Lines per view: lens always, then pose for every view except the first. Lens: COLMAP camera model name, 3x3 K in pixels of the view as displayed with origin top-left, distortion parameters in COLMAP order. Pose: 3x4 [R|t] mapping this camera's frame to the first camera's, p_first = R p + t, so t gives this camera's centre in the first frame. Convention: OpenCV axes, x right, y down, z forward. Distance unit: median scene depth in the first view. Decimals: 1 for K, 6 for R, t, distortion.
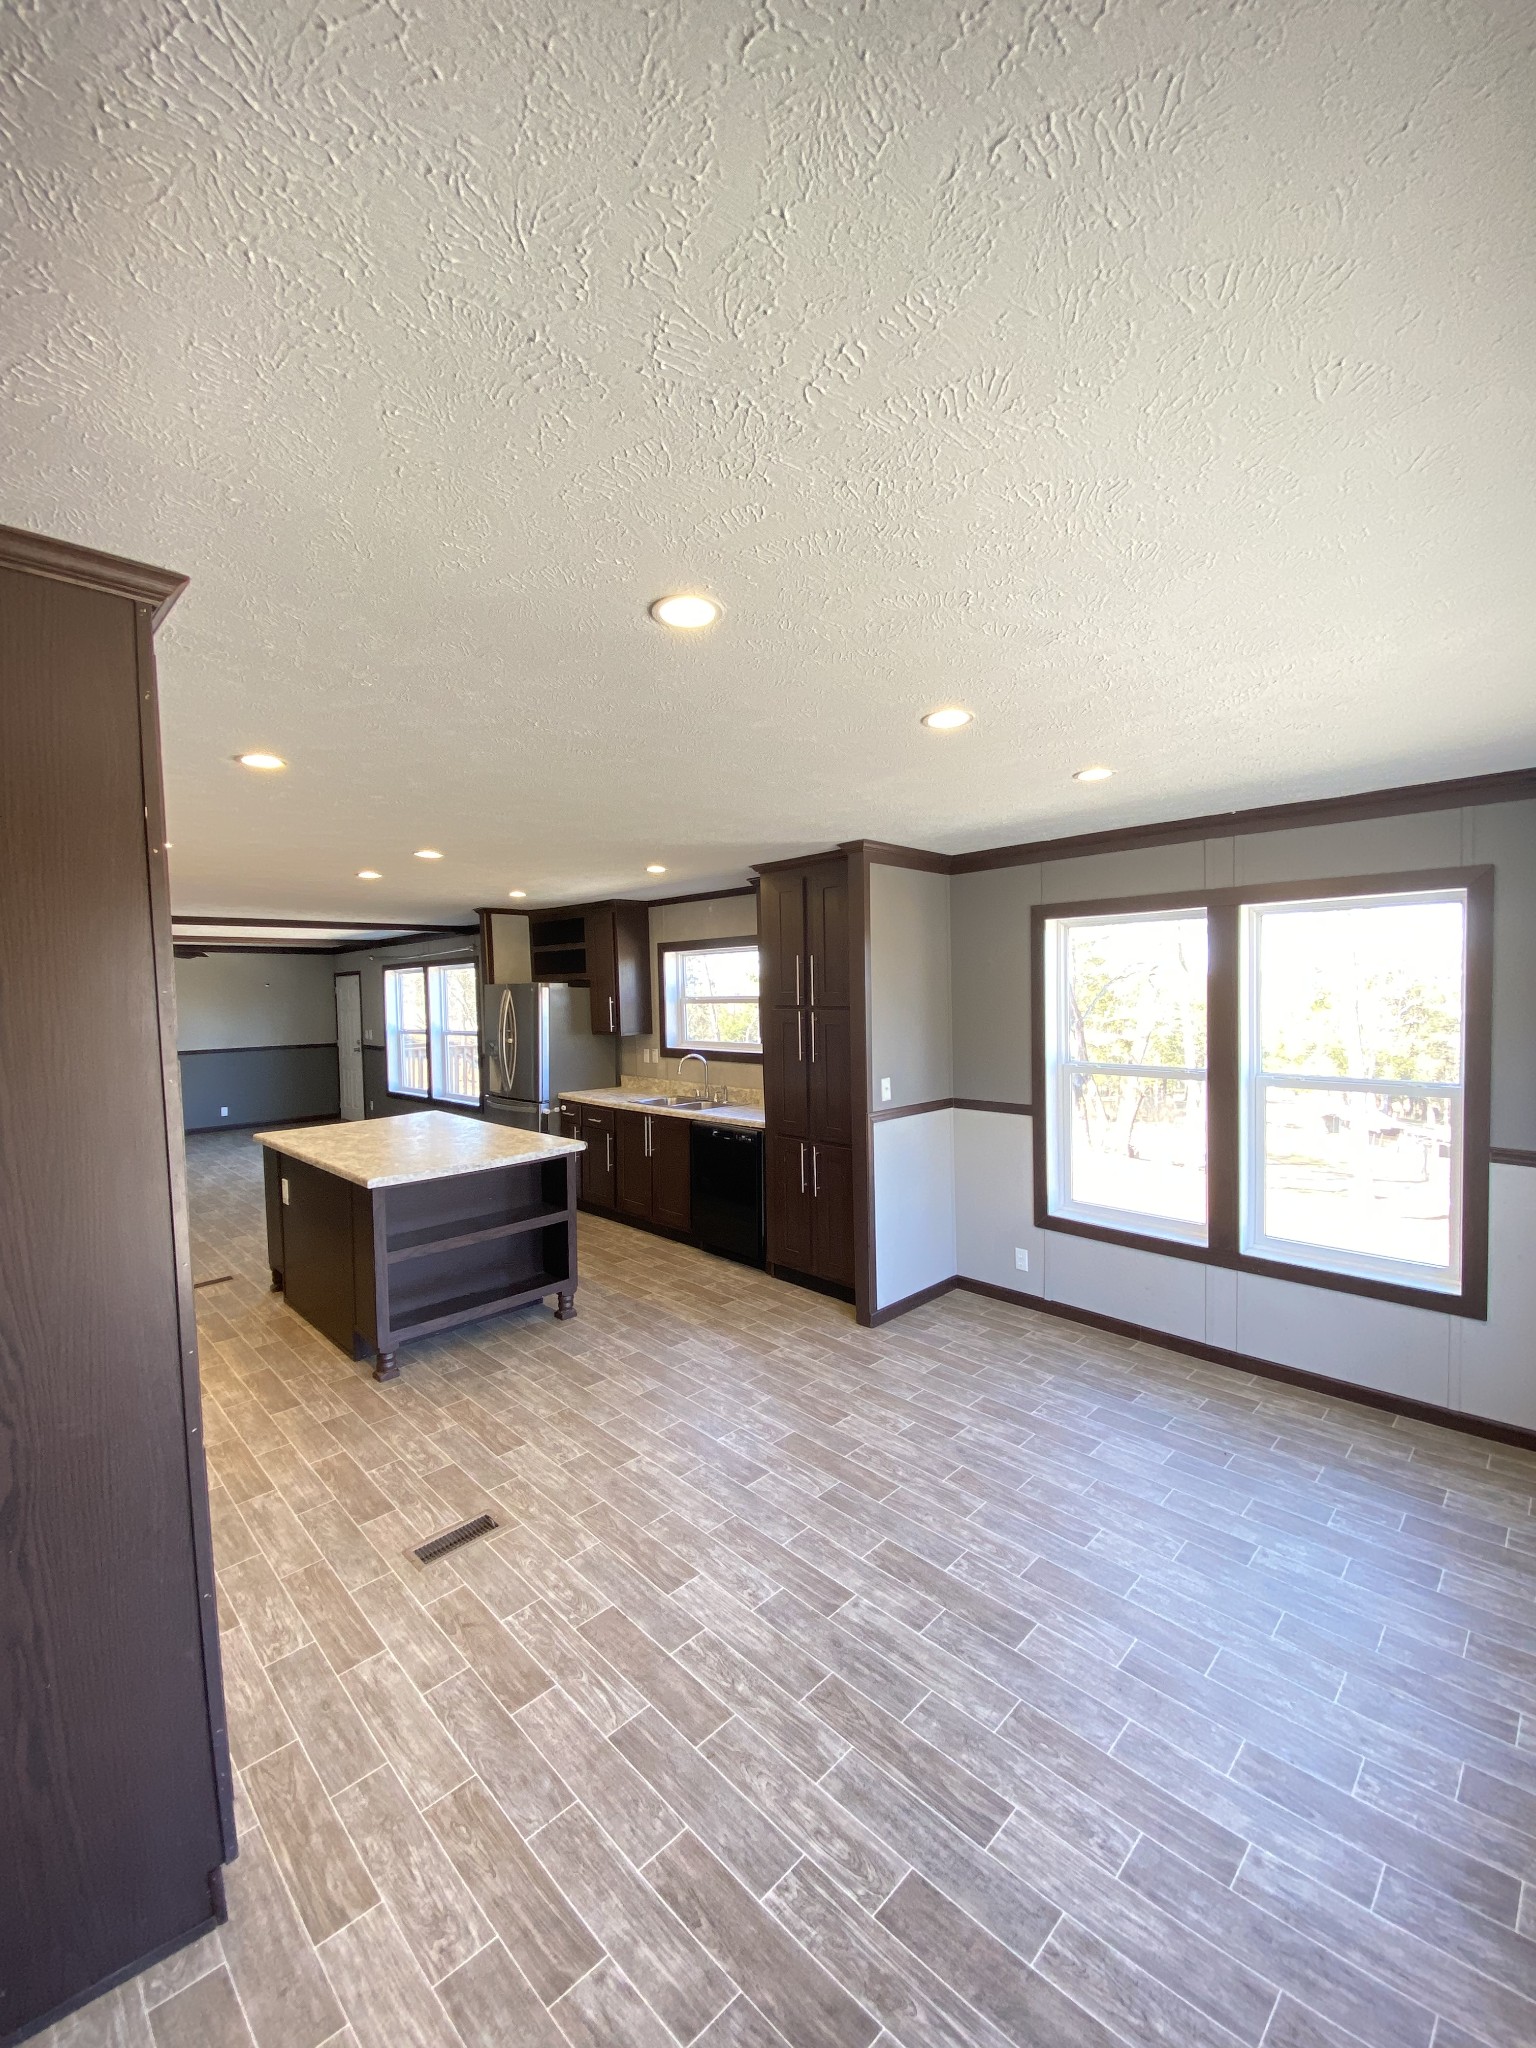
lens RADIAL K [[836.5, 0, 769.3], [0, 836.5, 991.4], [0, 0, 1]] dist [0.000373, -0.012963]
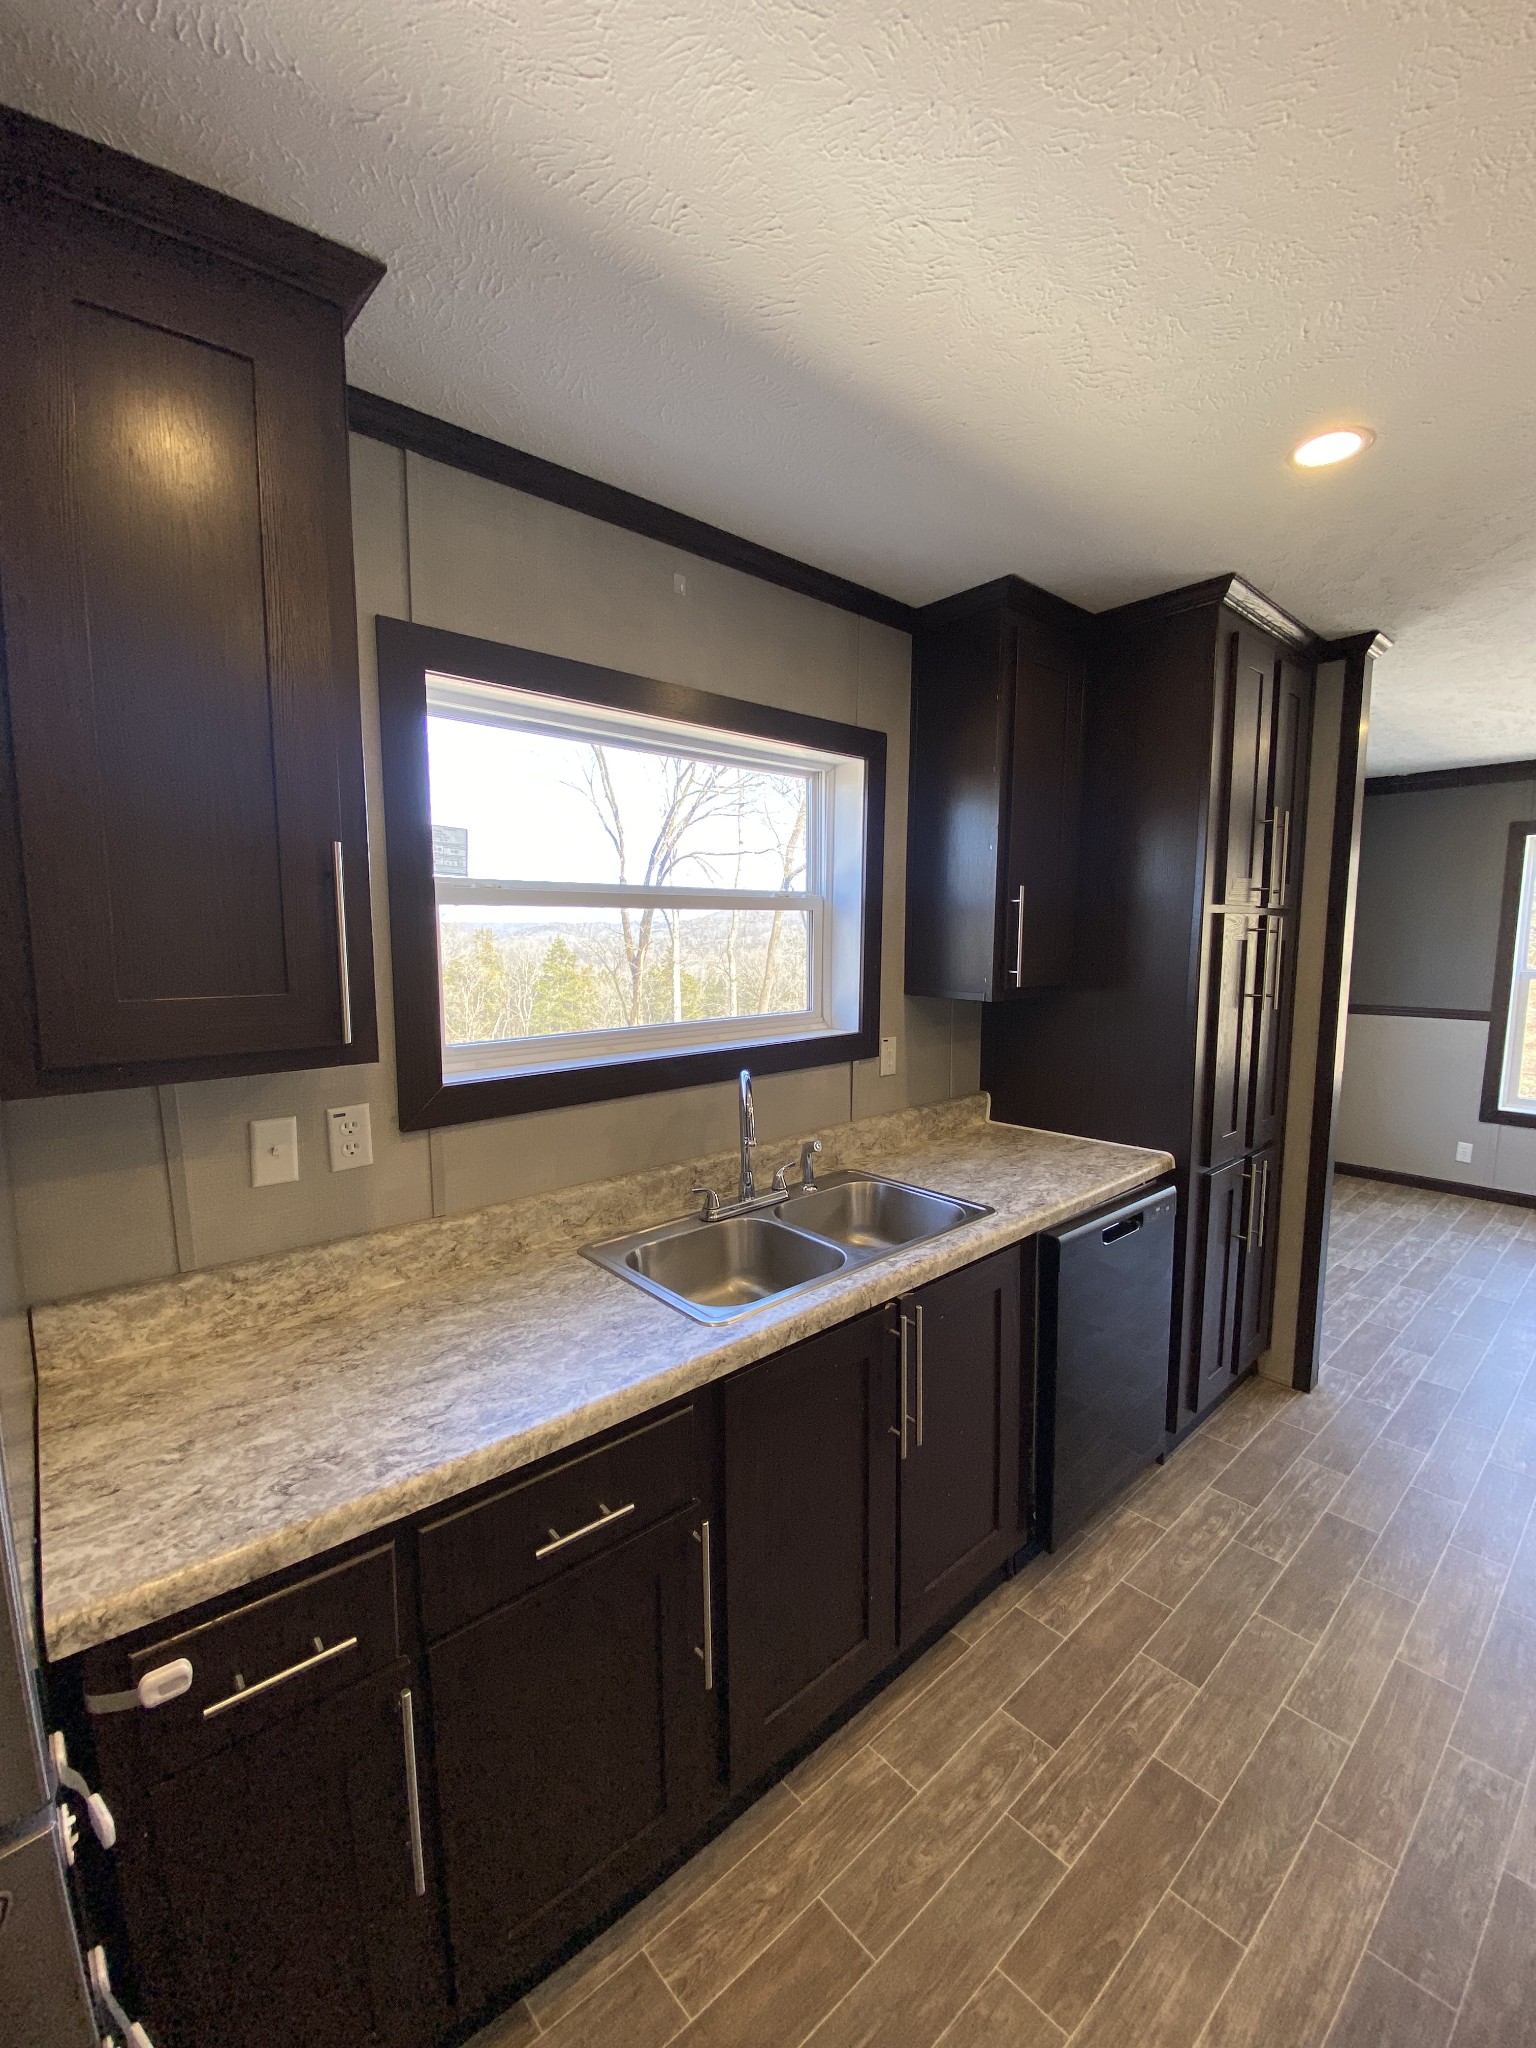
lens RADIAL K [[836.5, 0, 778.6], [0, 836.5, 1025.5], [0, 0, 1]] dist [0.000373, -0.012963]
pose [[0.058502, -0.103452, 0.992913, -0.709720], [0.019613, 0.994543, 0.102466, 0.088855], [-0.998095, 0.013479, 0.060212, 1.079969]]
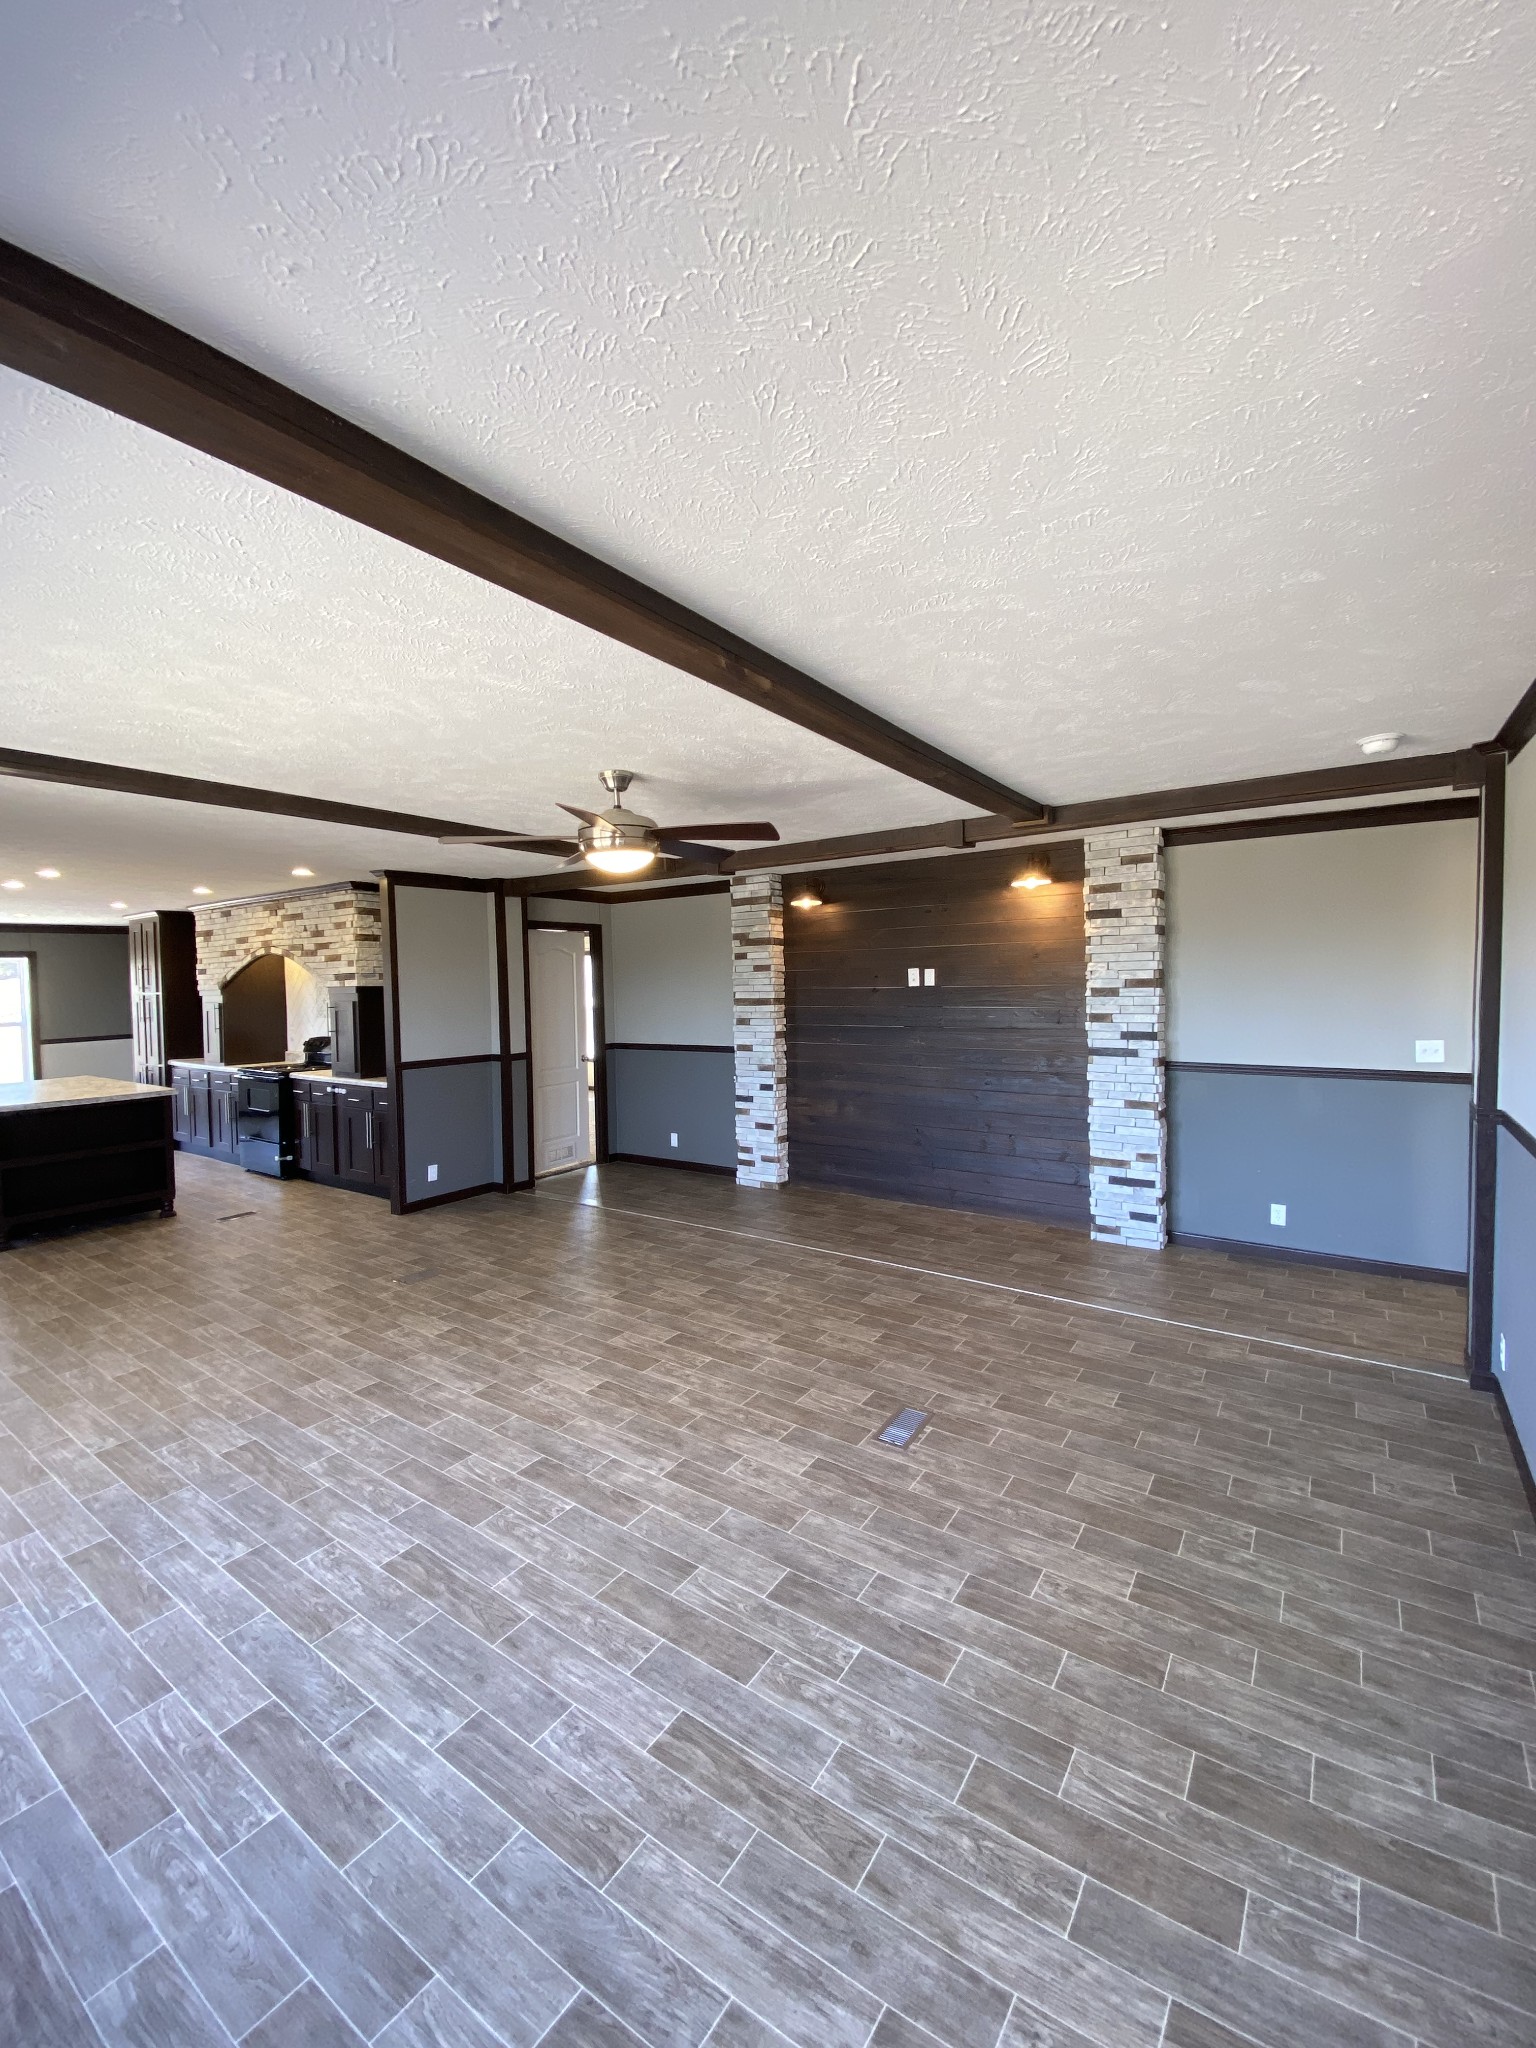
lens RADIAL K [[838.2, 0, 771.6], [0, 838.2, 1012.7], [0, 0, 1]] dist [-0.022688, -0.005626]
pose [[-0.981840, 0.039351, -0.185582, 0.287047], [0.027359, 0.997395, 0.066745, 0.017675], [0.187725, 0.060455, -0.980359, 1.892639]]
